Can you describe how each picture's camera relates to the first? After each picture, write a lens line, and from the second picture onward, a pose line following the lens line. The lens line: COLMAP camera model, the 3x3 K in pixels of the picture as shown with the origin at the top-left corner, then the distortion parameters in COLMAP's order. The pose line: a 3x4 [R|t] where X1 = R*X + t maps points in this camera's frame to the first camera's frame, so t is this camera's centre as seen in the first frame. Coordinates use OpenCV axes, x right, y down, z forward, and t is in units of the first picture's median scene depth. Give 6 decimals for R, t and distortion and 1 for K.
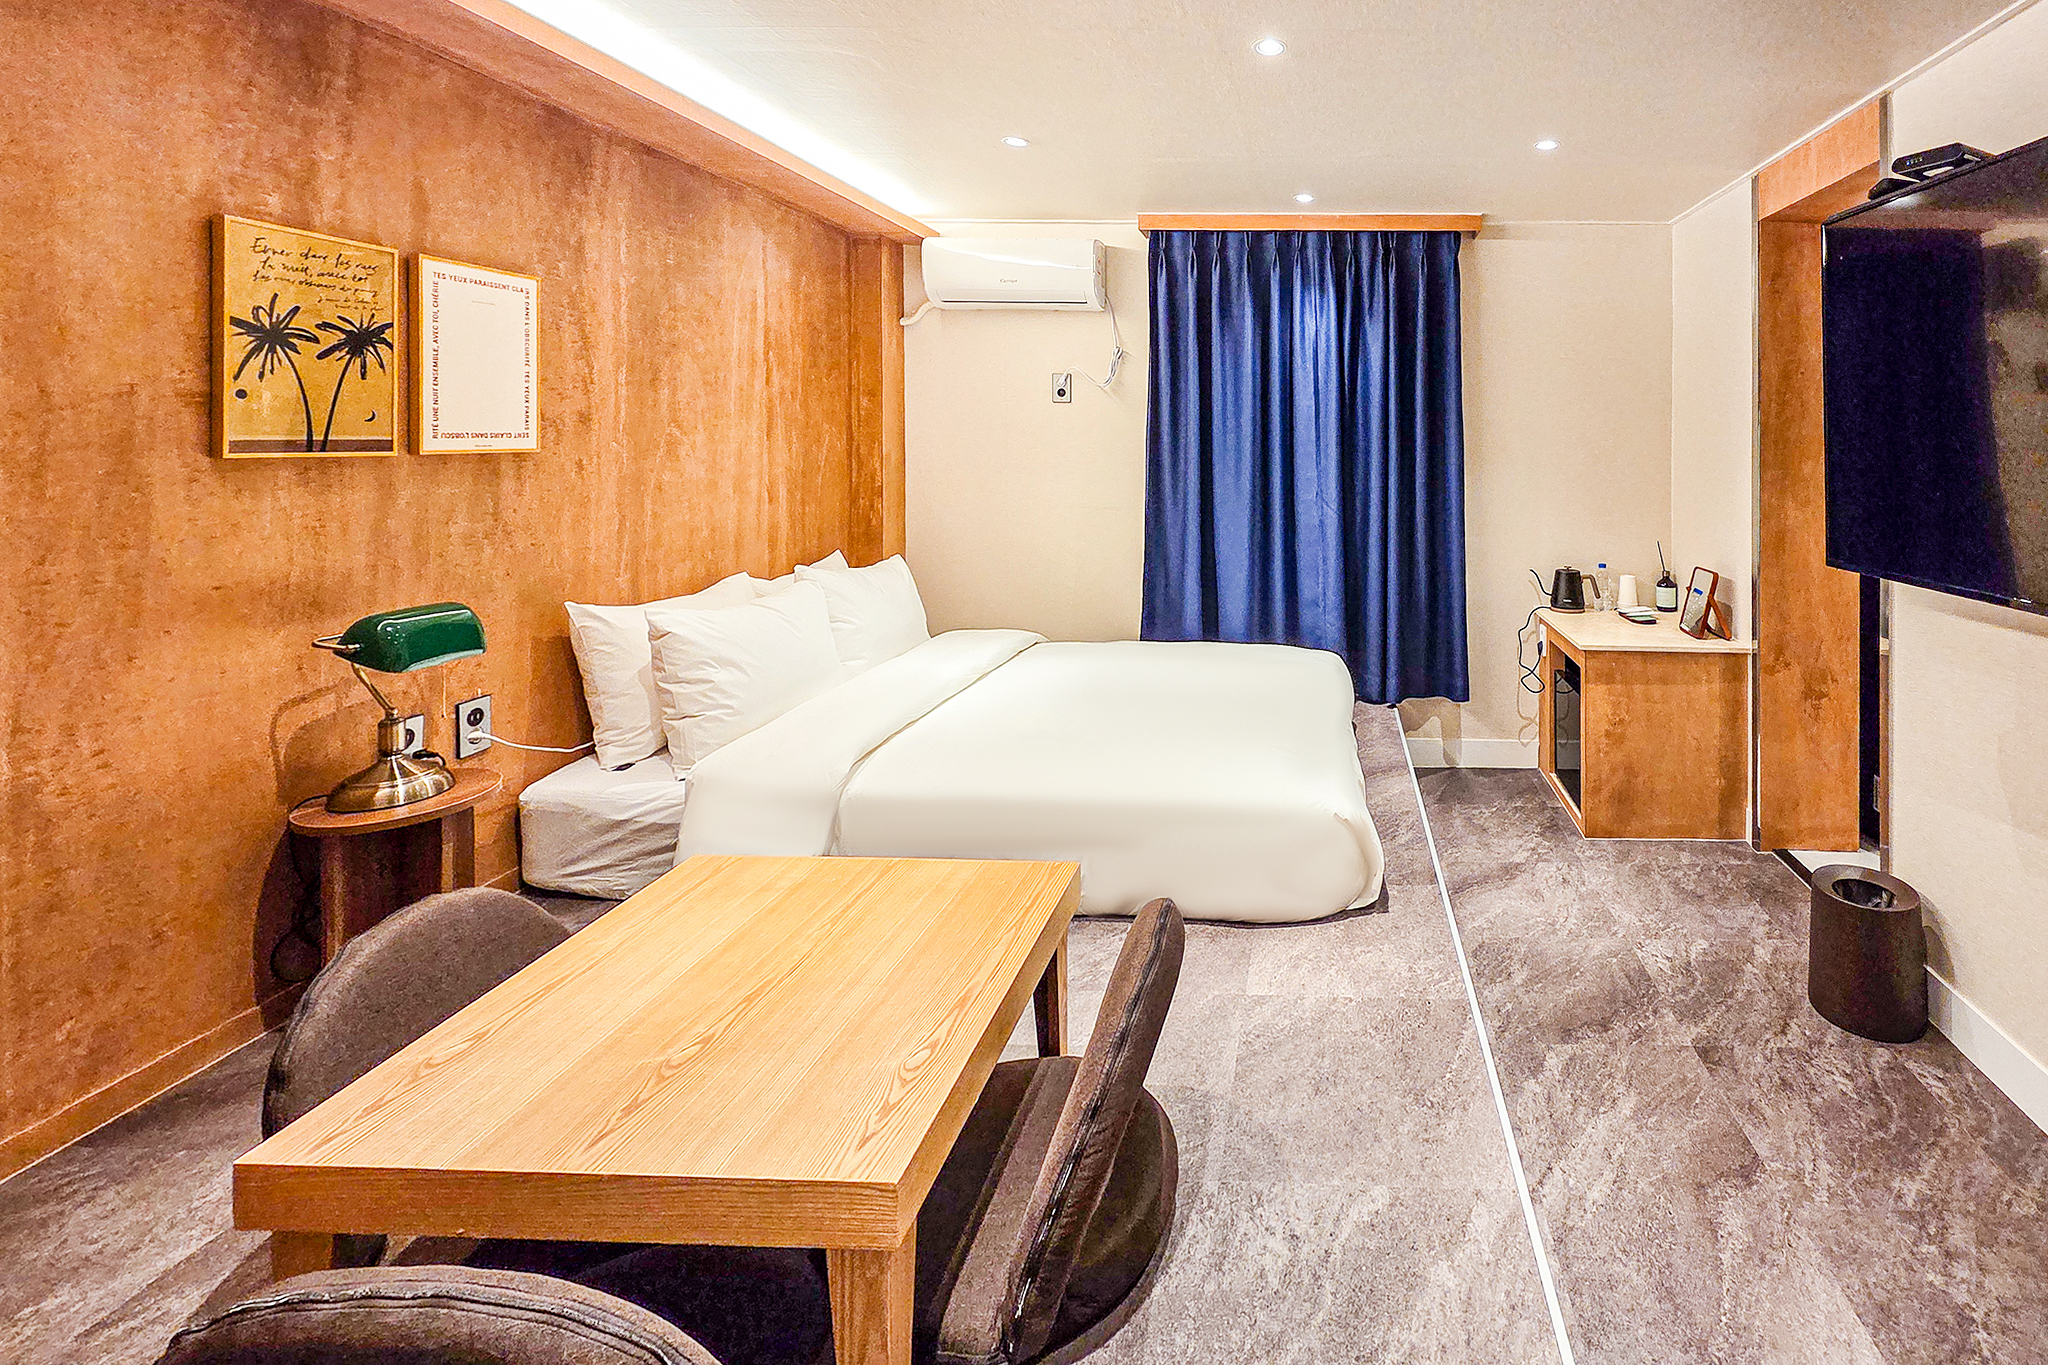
lens RADIAL K [[808.7, 0, 1024.8], [0, 808.7, 622.2], [0, 0, 1]] dist [0.000285, -0.000362]
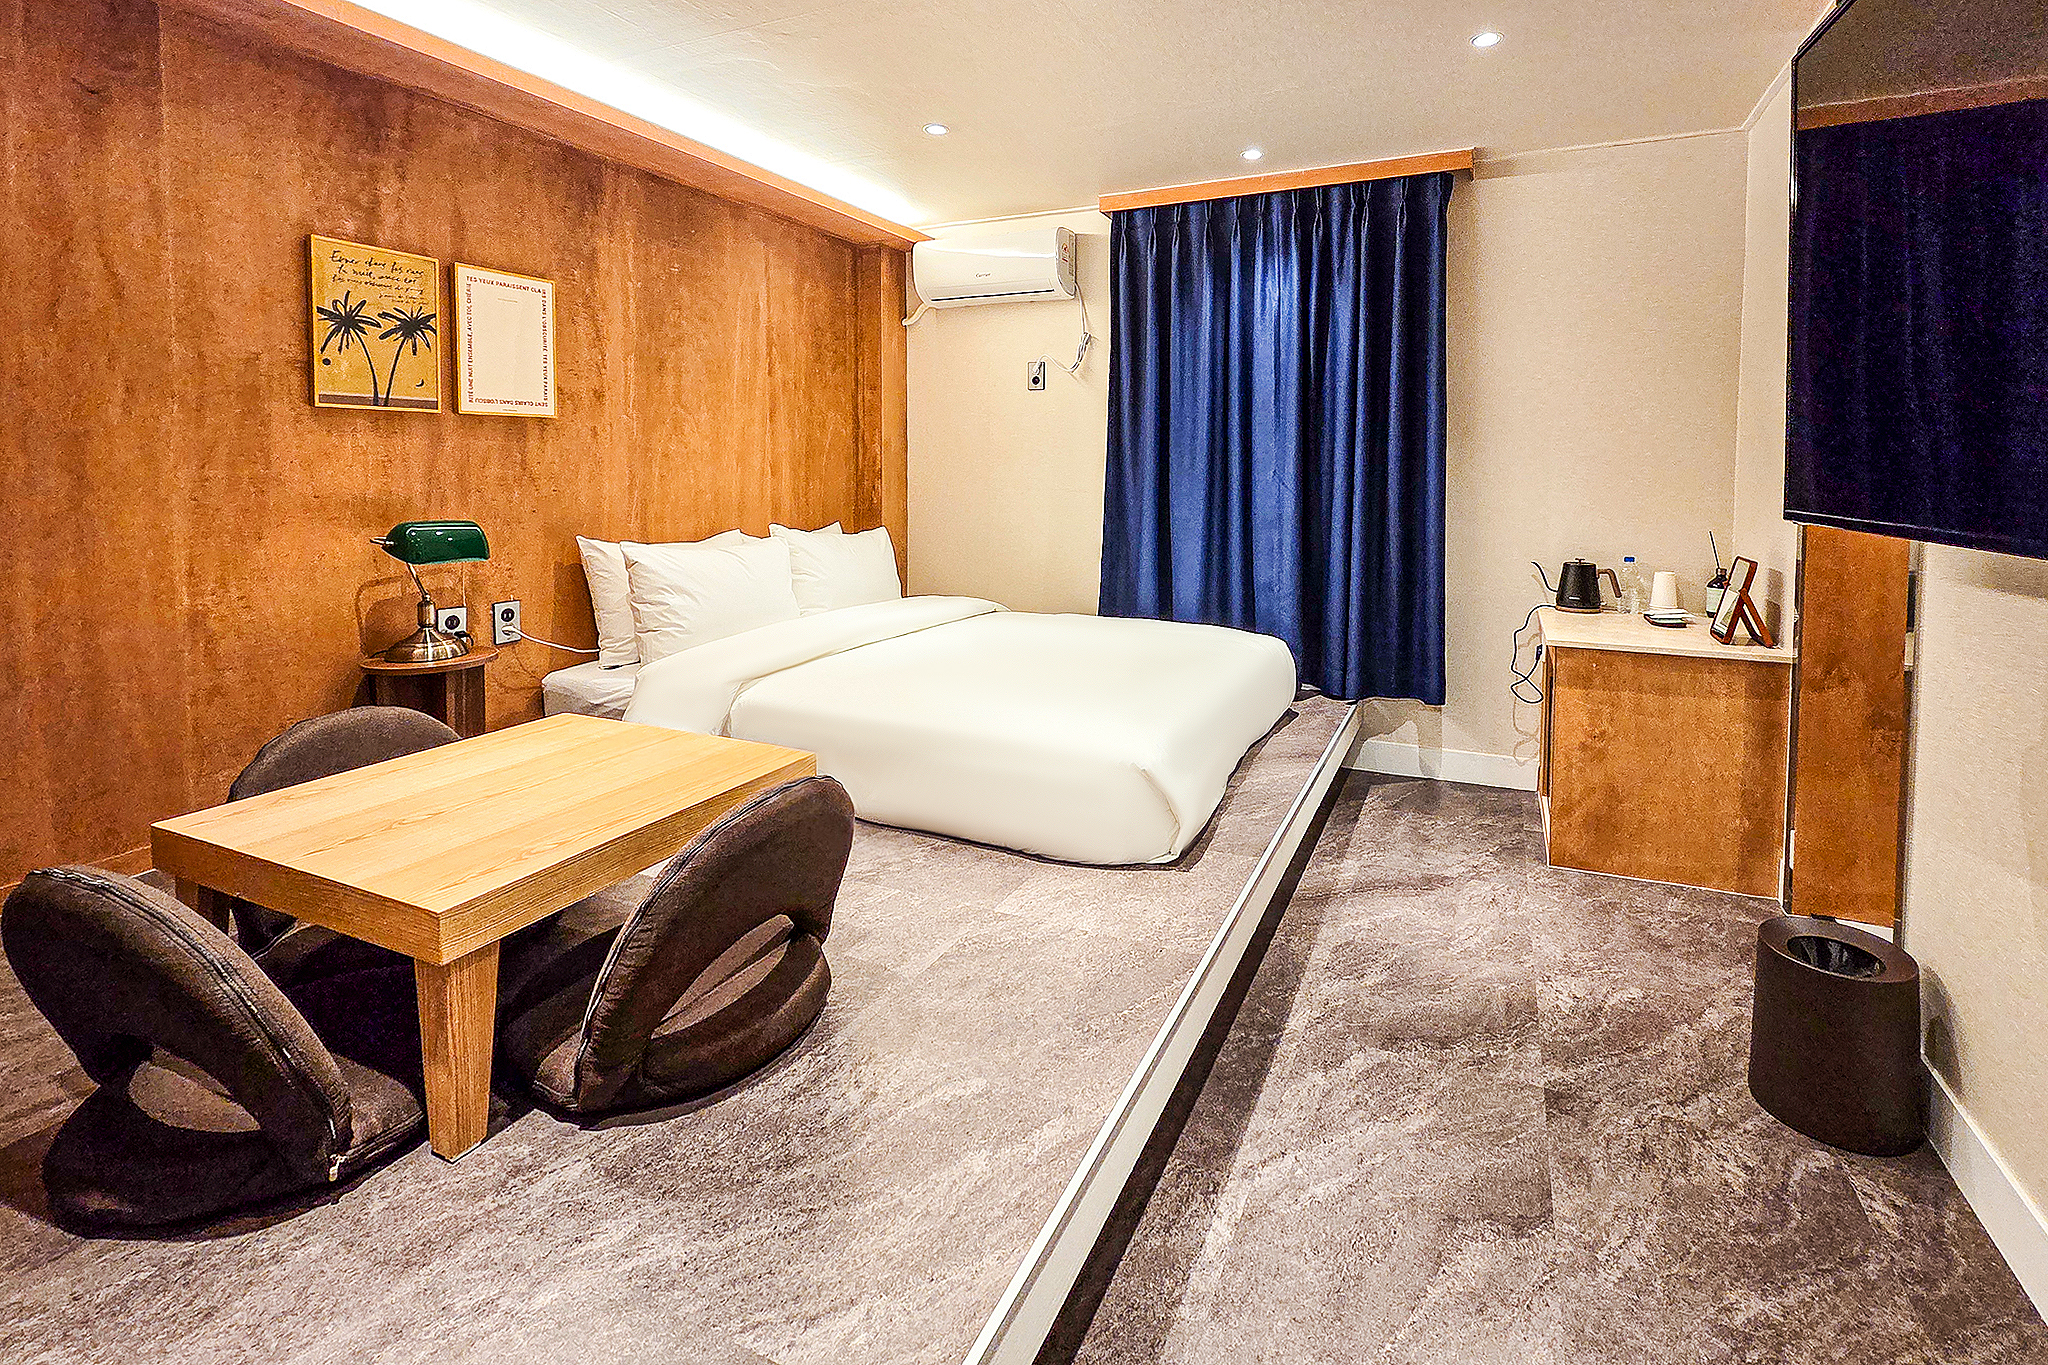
lens RADIAL K [[723.9, 0, 1024.0], [0, 723.9, 682.5], [0, 0, 1]] dist [0.000153, -0.000151]
pose [[0.946510, 0.085832, -0.311050, 0.495700], [-0.076566, 0.996184, 0.041904, 0.104681], [0.313460, -0.015847, 0.949469, 0.104610]]
